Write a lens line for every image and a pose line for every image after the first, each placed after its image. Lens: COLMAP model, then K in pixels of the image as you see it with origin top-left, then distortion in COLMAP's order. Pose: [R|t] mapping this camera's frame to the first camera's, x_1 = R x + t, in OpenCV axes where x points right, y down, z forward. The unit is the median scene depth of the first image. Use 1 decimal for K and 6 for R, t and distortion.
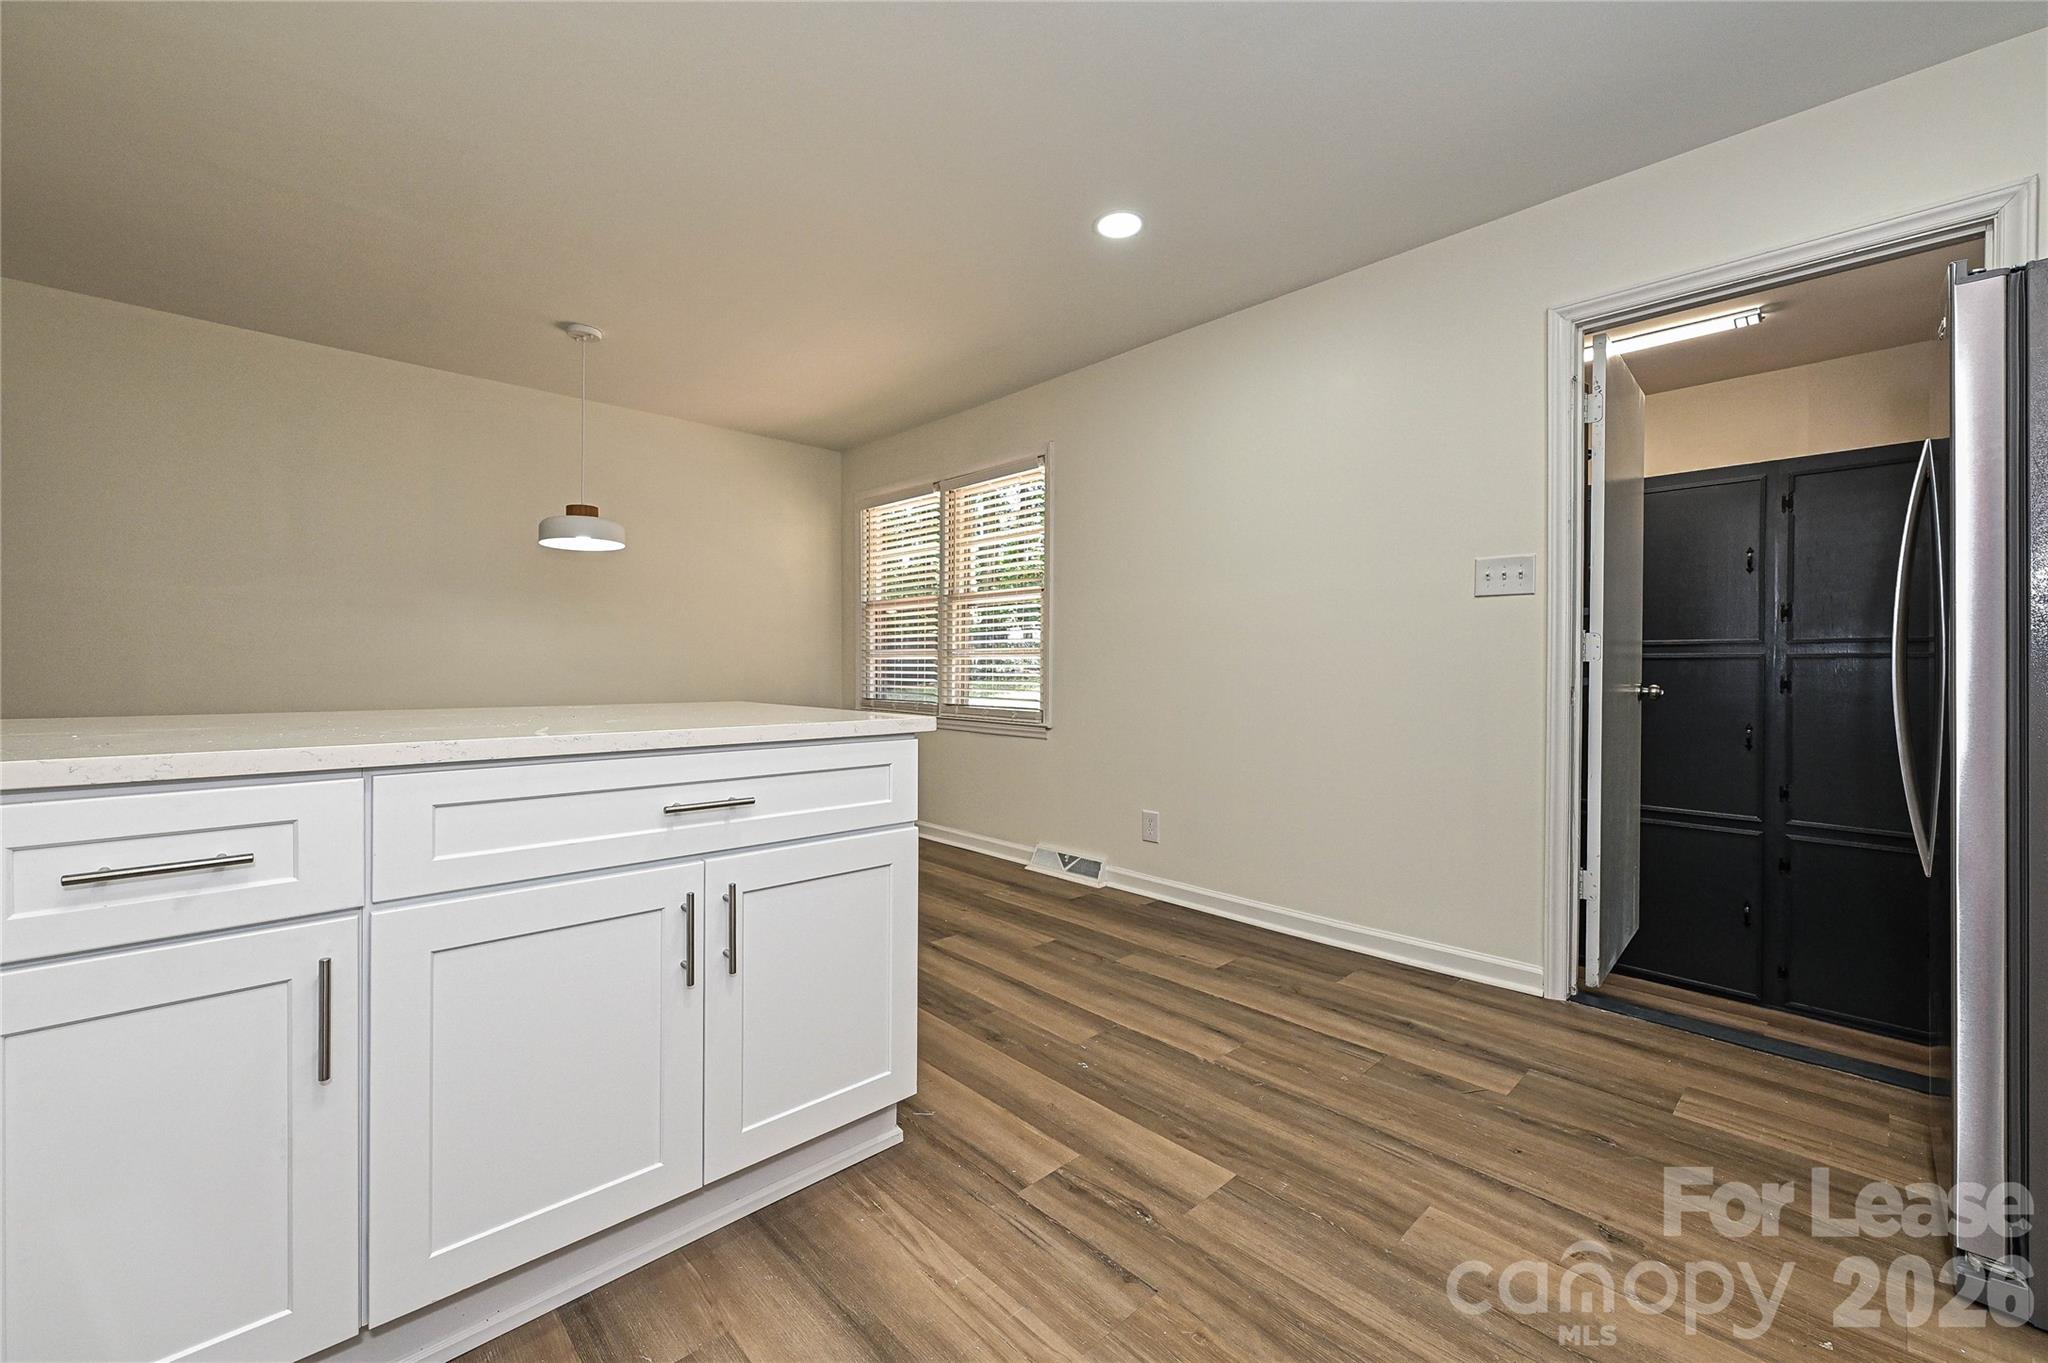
lens RADIAL K [[823.4, 0, 1016.4], [0, 823.4, 648.1], [0, 0, 1]] dist [-0.003369, 0.001059]
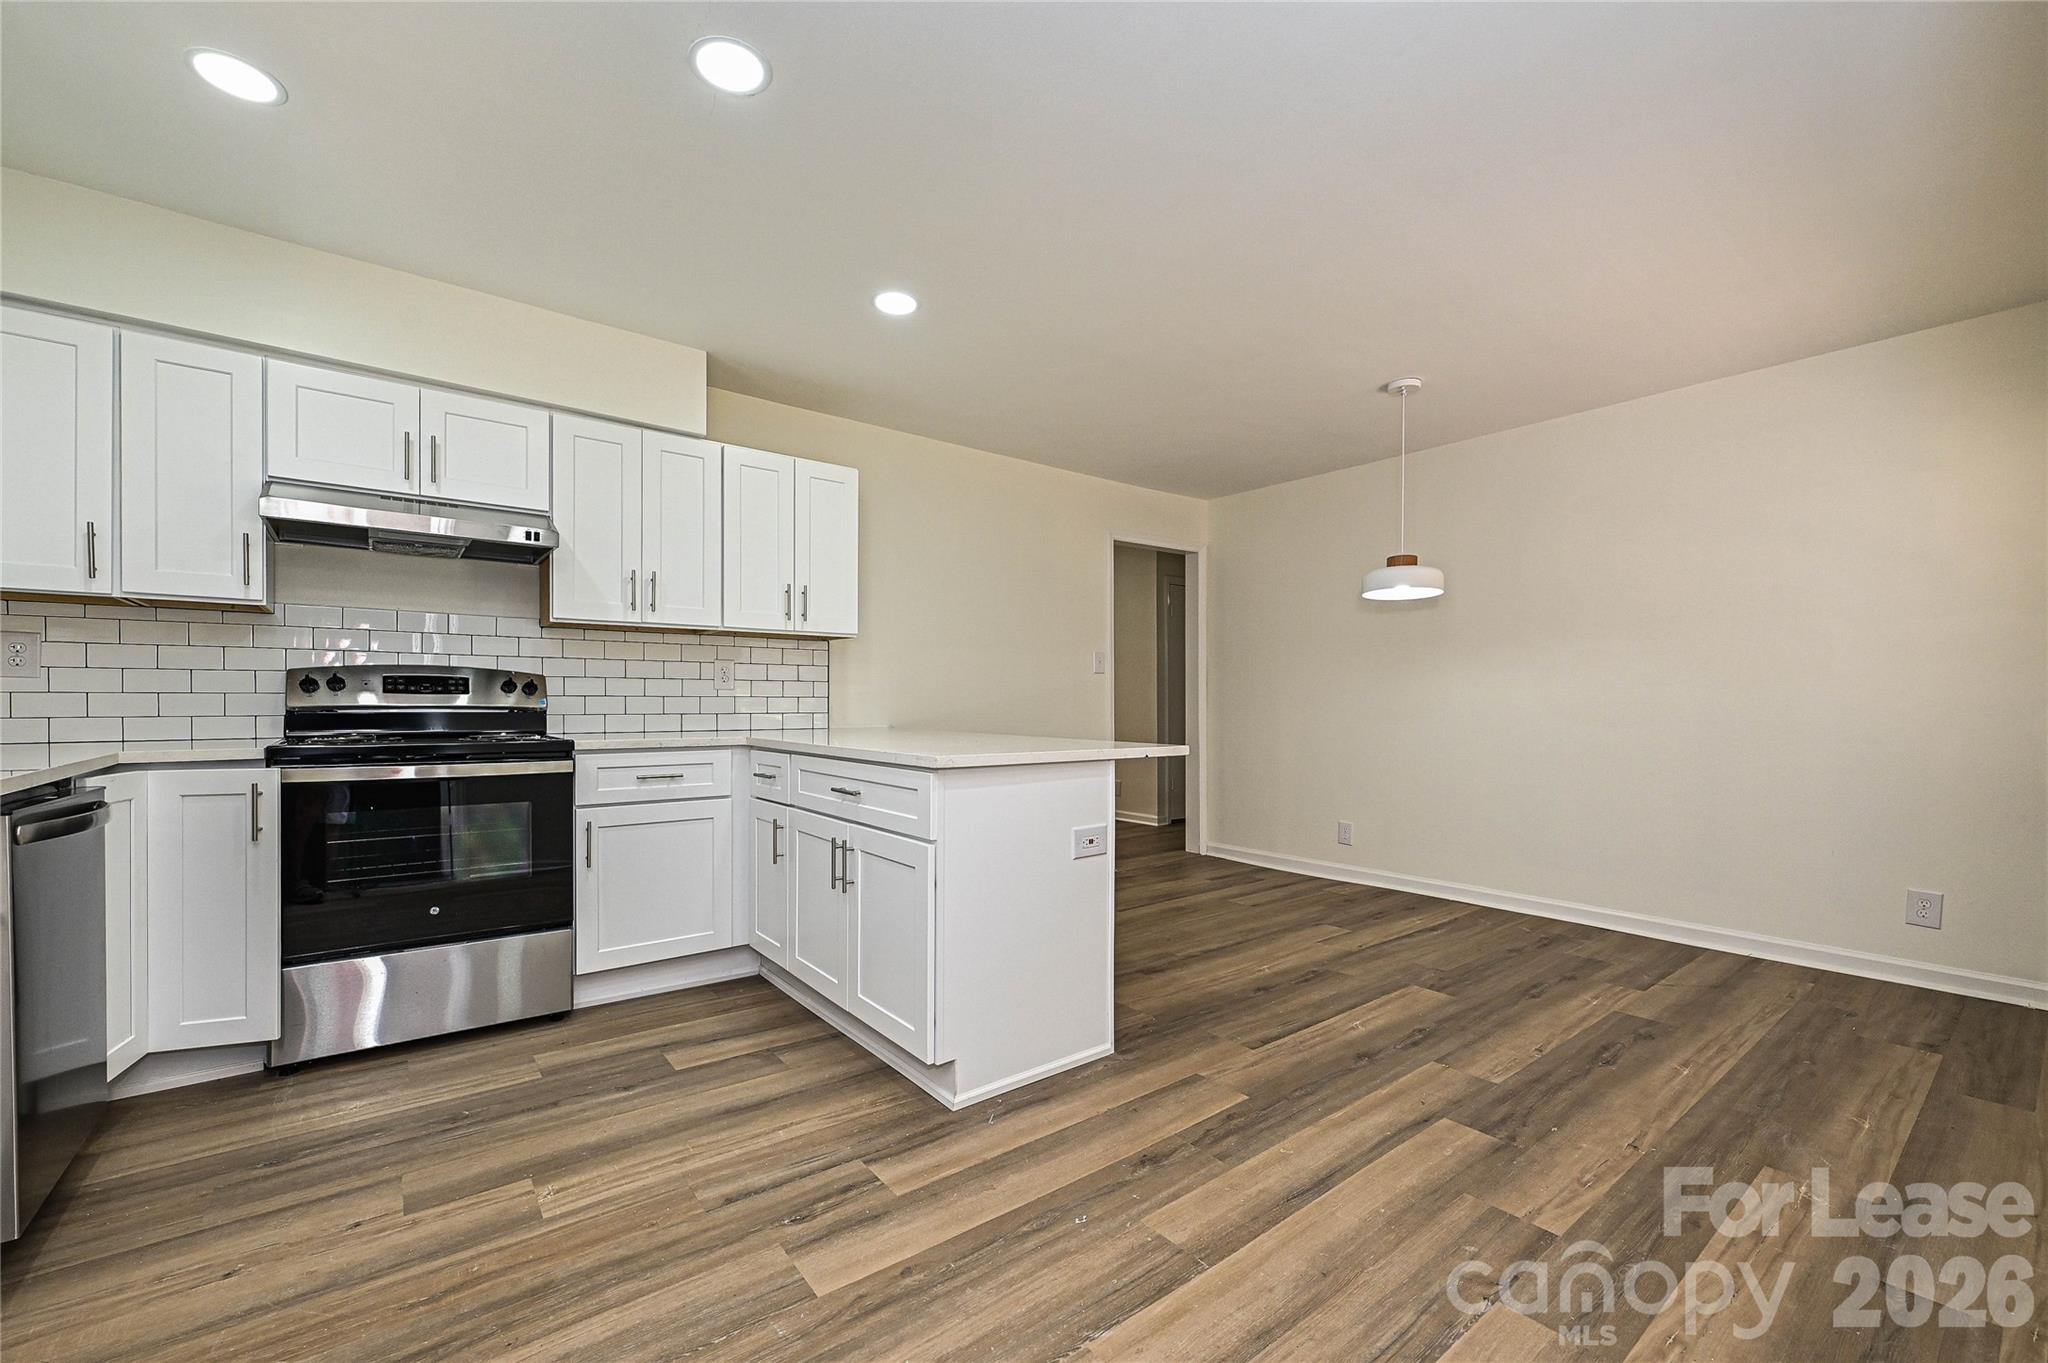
lens RADIAL K [[823.4, 0, 1020.4], [0, 823.4, 705.3], [0, 0, 1]] dist [-0.003369, 0.001059]
pose [[-0.096291, -0.003896, -0.995346, 0.942501], [0.017079, 0.999839, -0.005566, 0.014785], [0.995207, -0.017535, -0.096209, 1.100510]]
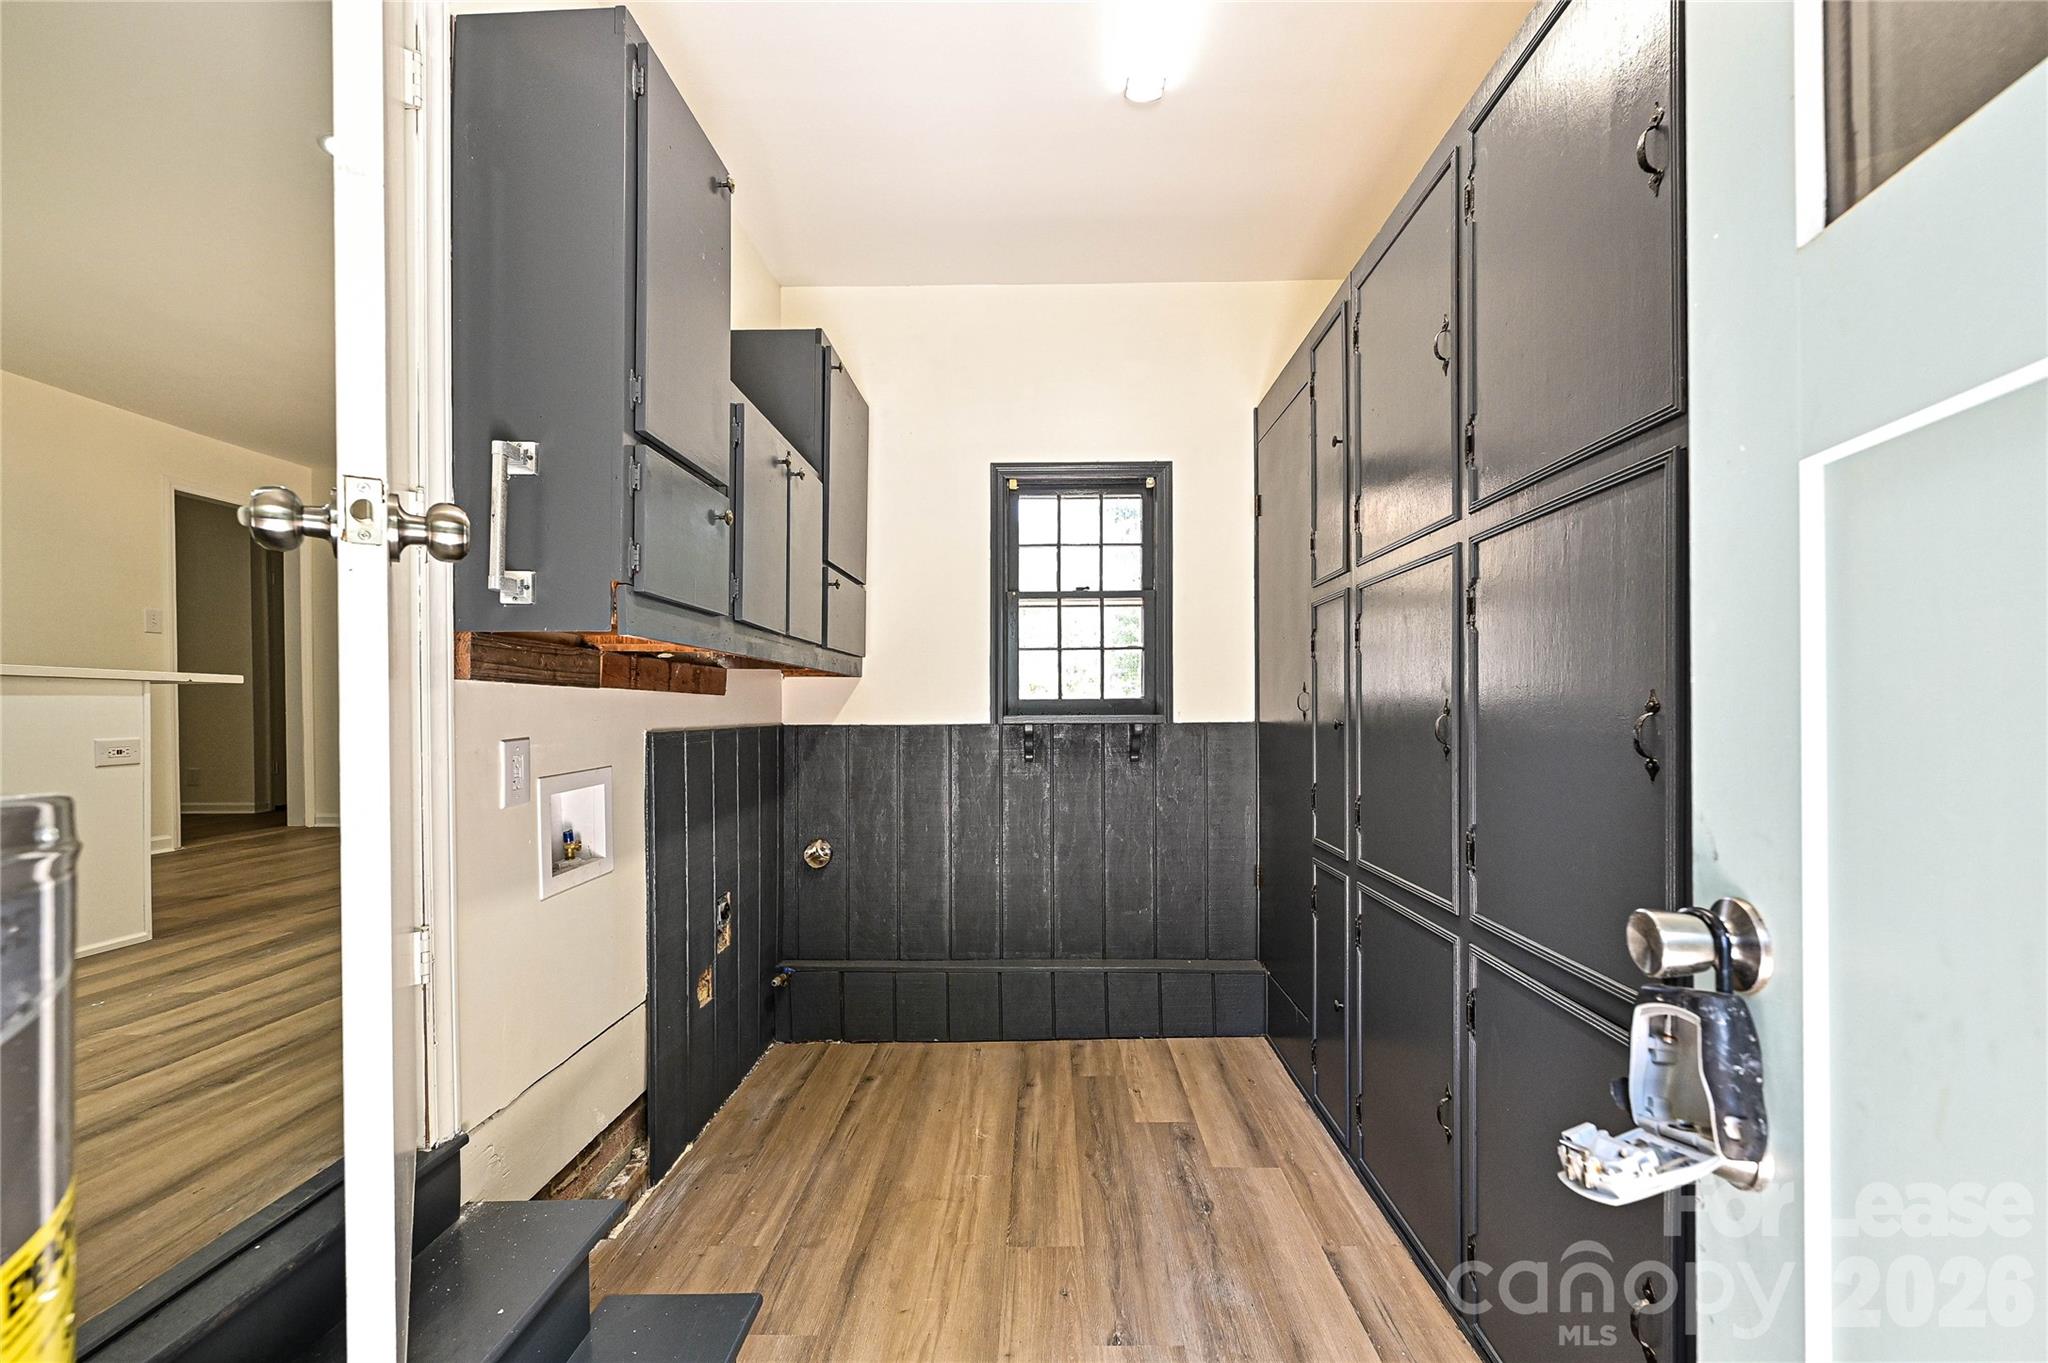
lens RADIAL K [[823.4, 0, 1029.5], [0, 823.4, 716.8], [0, 0, 1]] dist [-0.003369, 0.001059]
pose [[0.713892, -0.006871, -0.700222, 1.772941], [0.020659, 0.999723, 0.011252, 0.168281], [0.699951, -0.022499, 0.713837, 1.170479]]
